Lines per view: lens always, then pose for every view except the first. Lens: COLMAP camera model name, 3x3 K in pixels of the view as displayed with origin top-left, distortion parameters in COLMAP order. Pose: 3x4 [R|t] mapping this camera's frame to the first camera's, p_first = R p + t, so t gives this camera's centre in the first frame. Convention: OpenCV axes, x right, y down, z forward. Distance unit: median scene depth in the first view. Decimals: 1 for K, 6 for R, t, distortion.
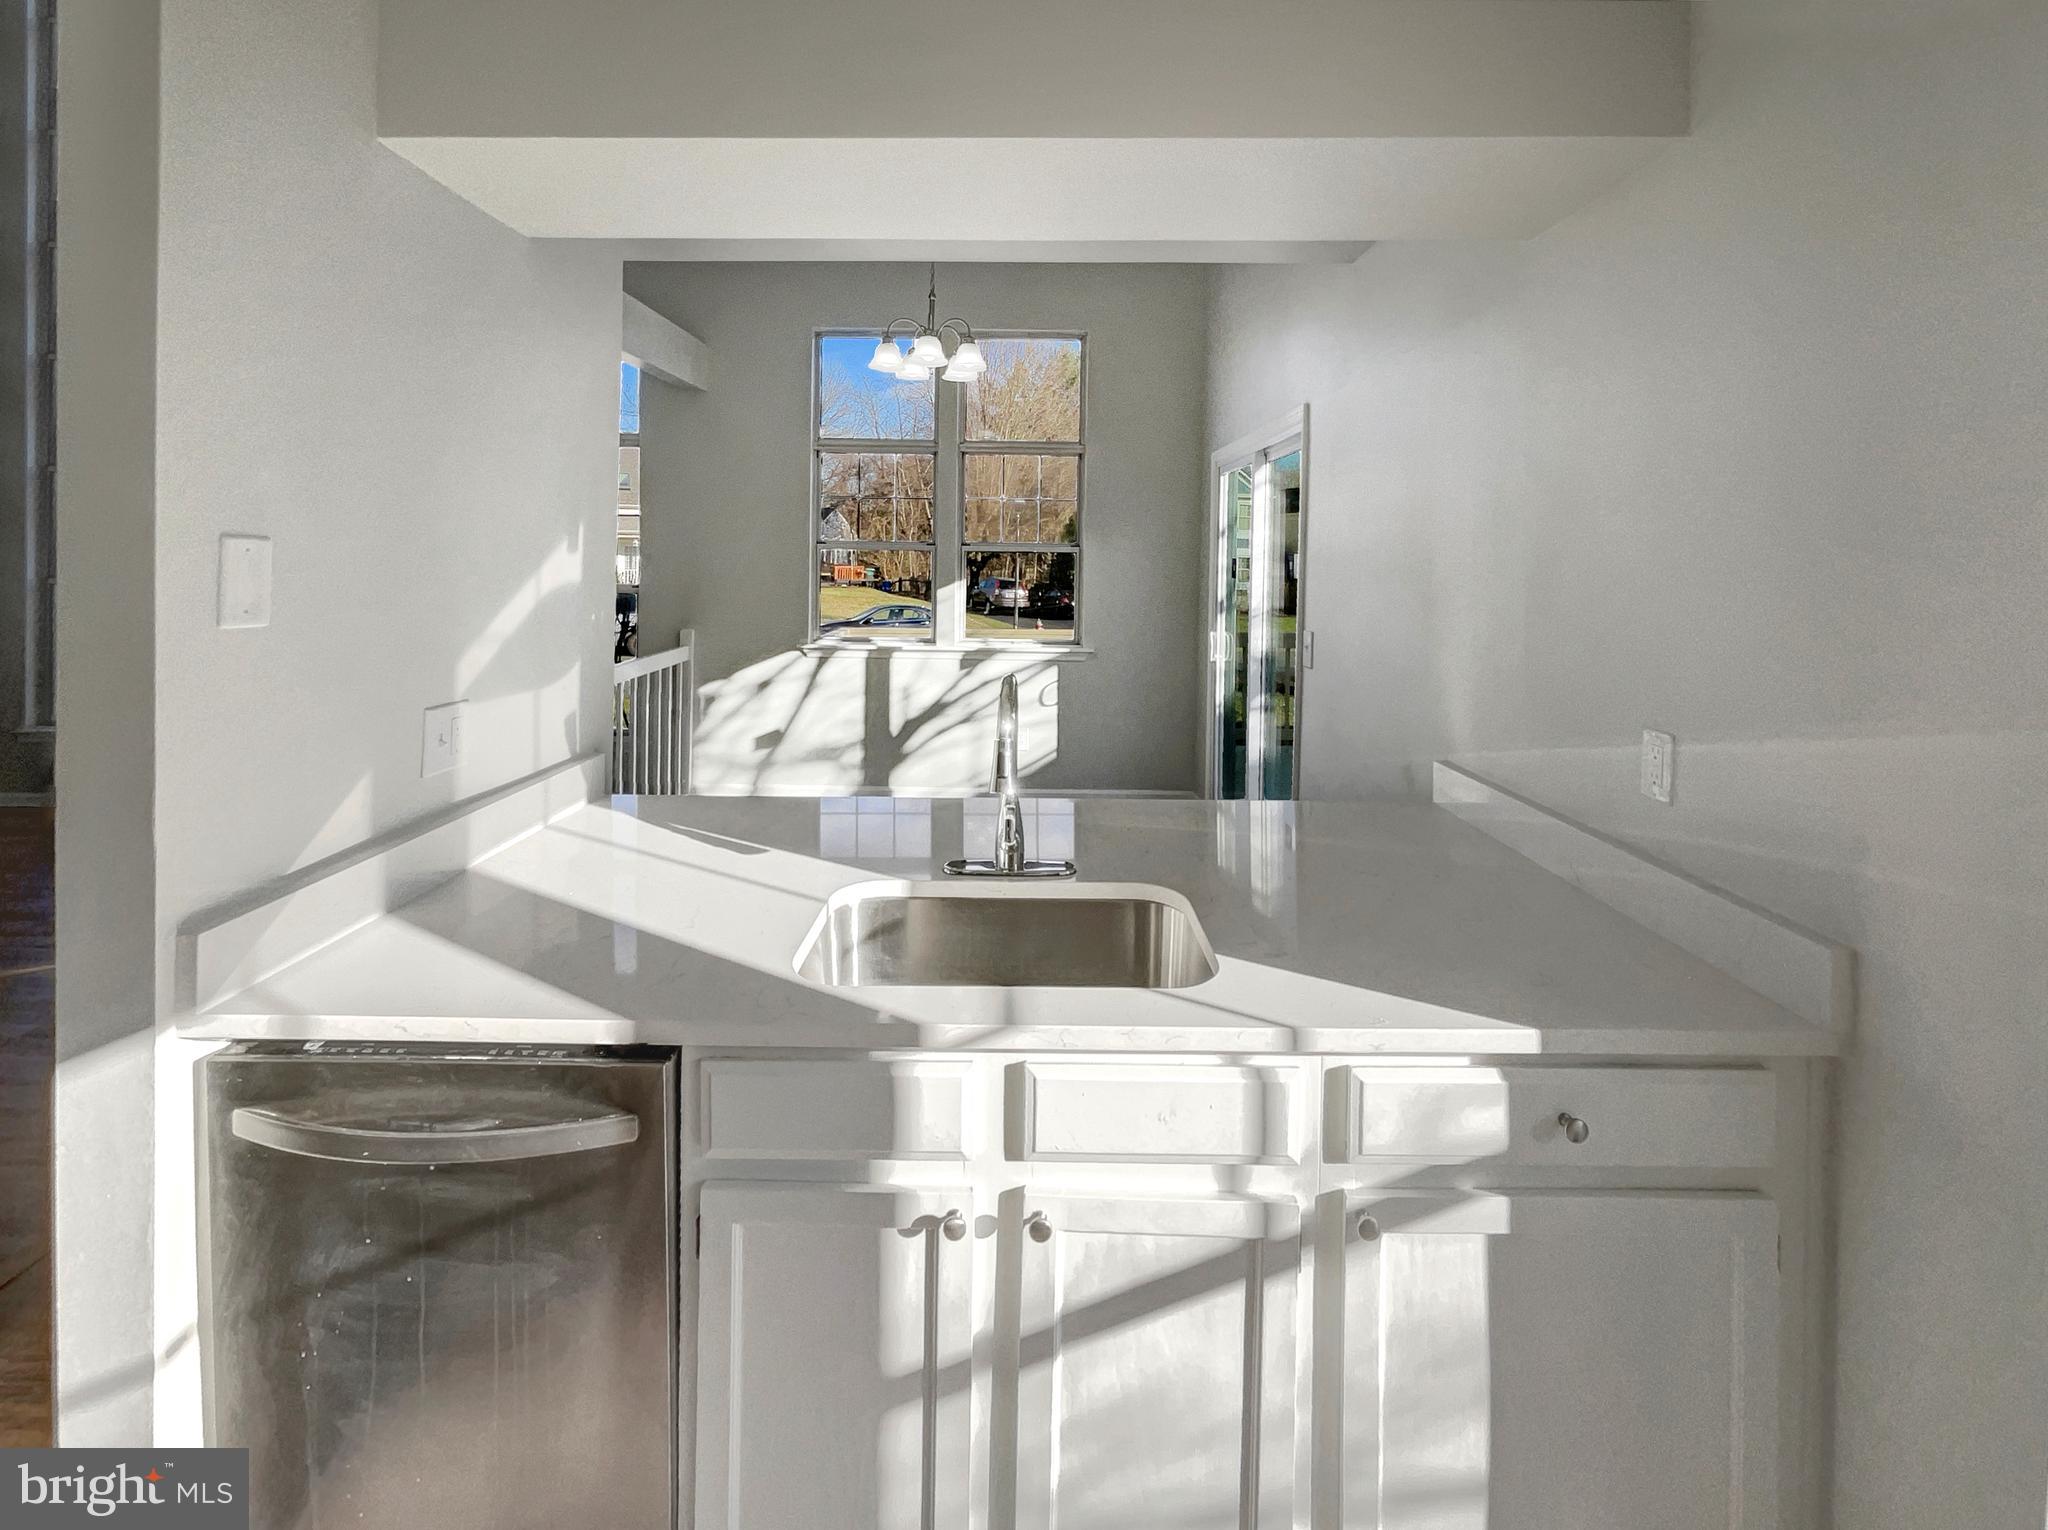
lens RADIAL K [[888.4, 0, 992.5], [0, 888.4, 595.2], [0, 0, 1]] dist [-0.003070, 0.001268]
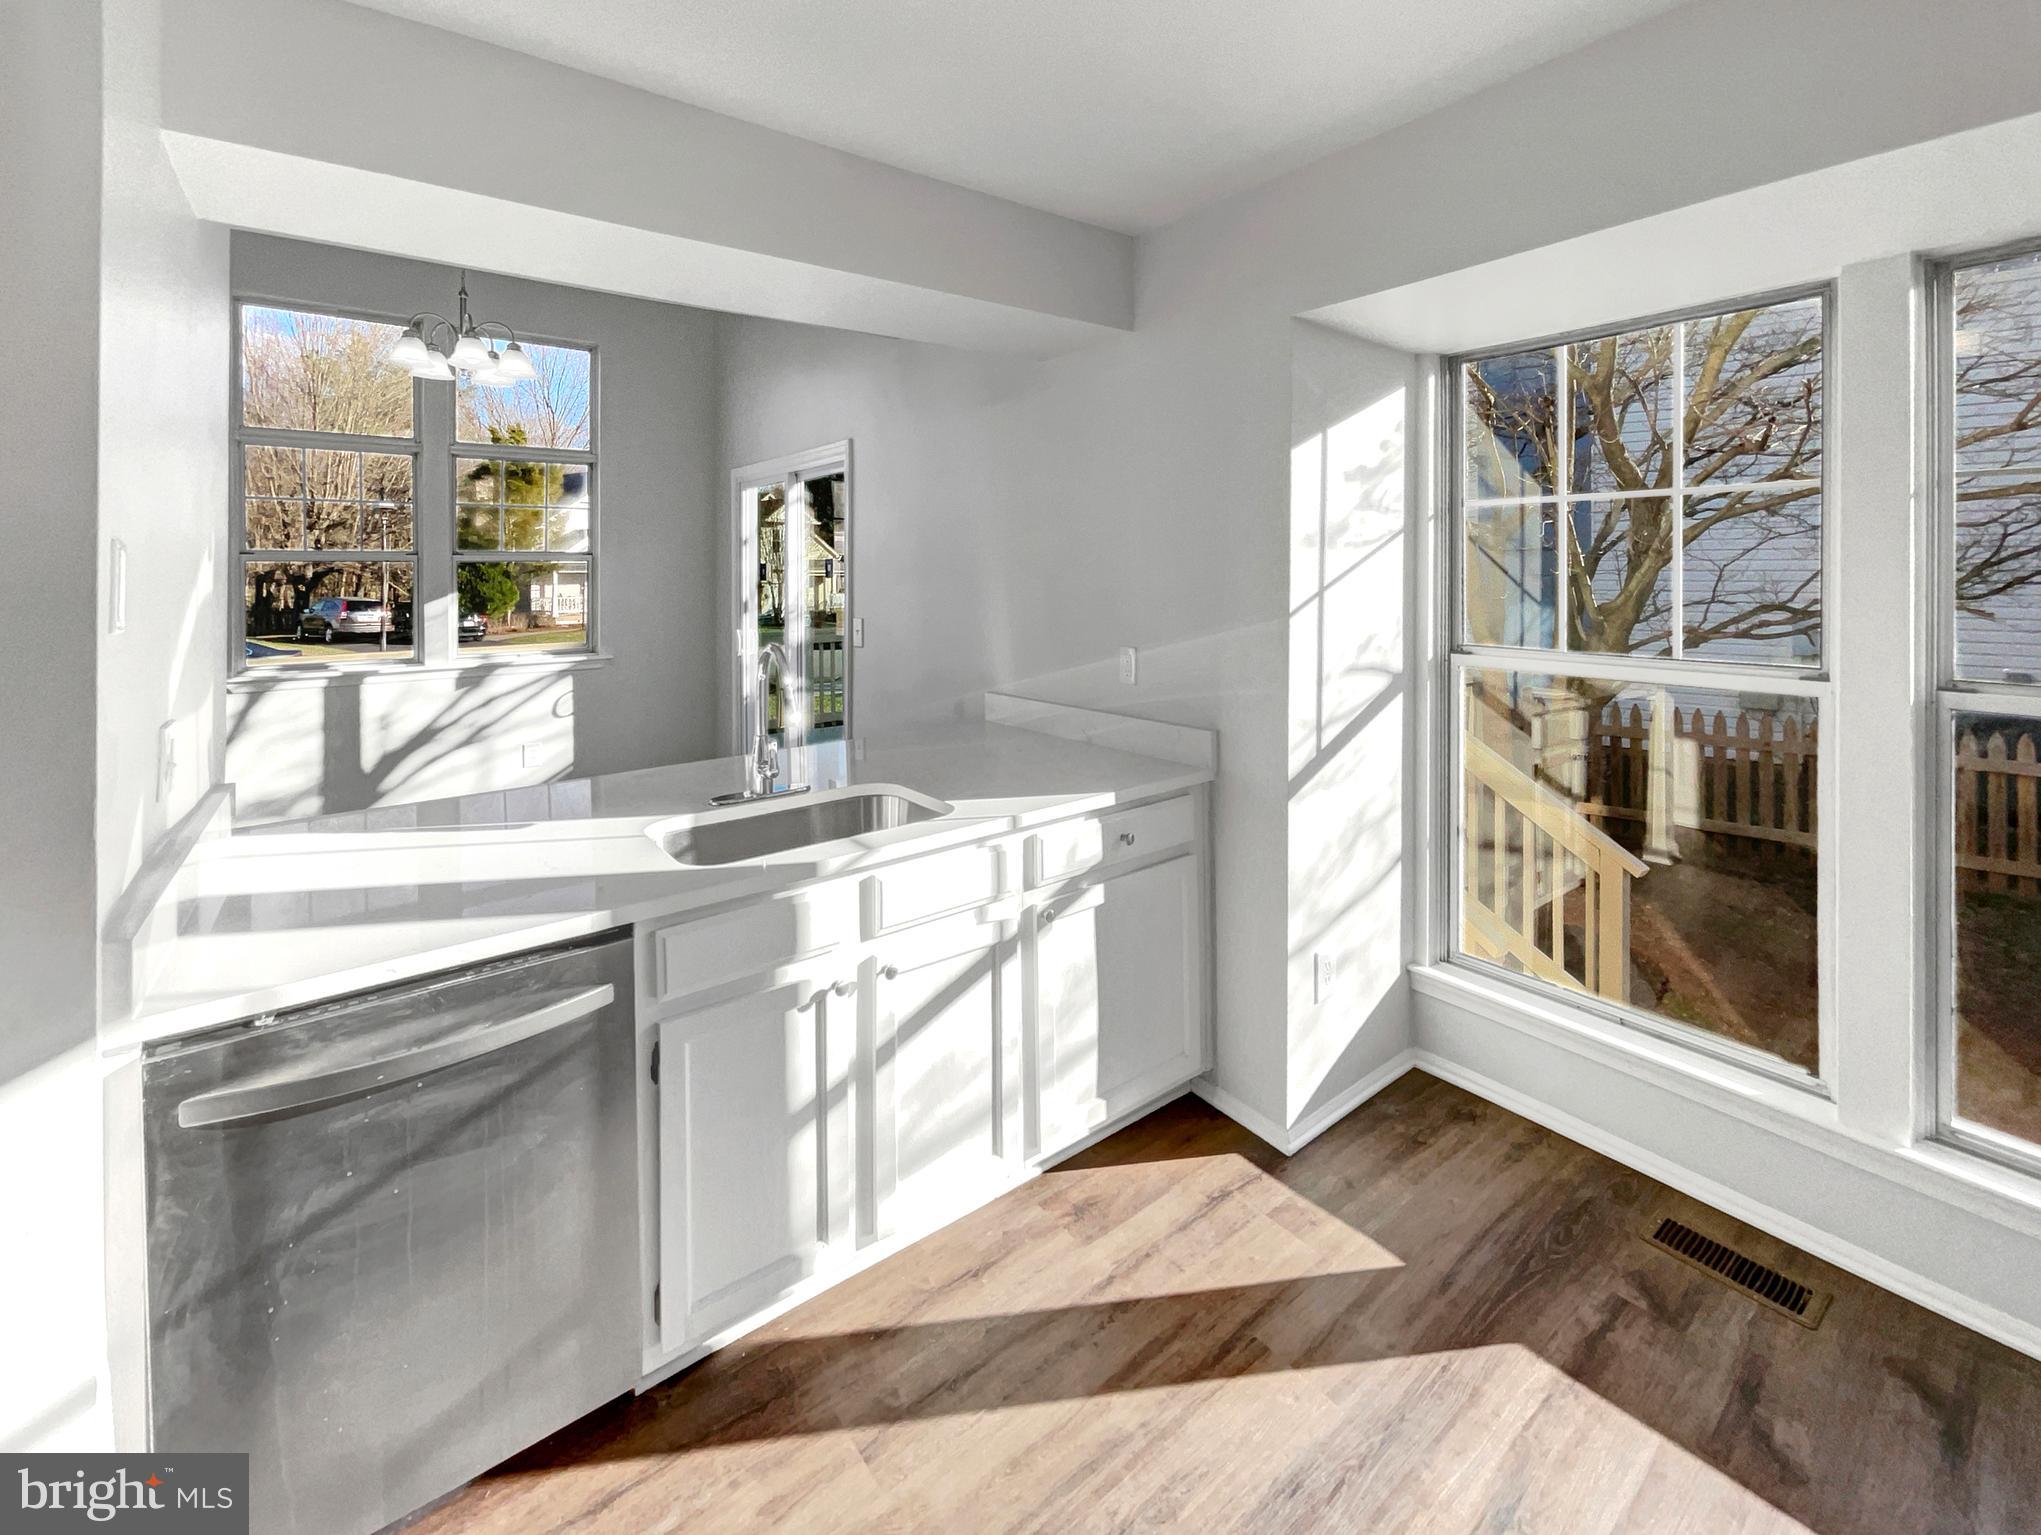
lens RADIAL K [[885.4, 0, 1003.9], [0, 885.4, 610.7], [0, 0, 1]] dist [-0.003070, 0.001268]
pose [[0.795614, -0.046061, 0.604051, -0.693311], [0.041668, 0.998905, 0.021288, 0.031361], [-0.604370, 0.008232, 0.796661, -0.392590]]
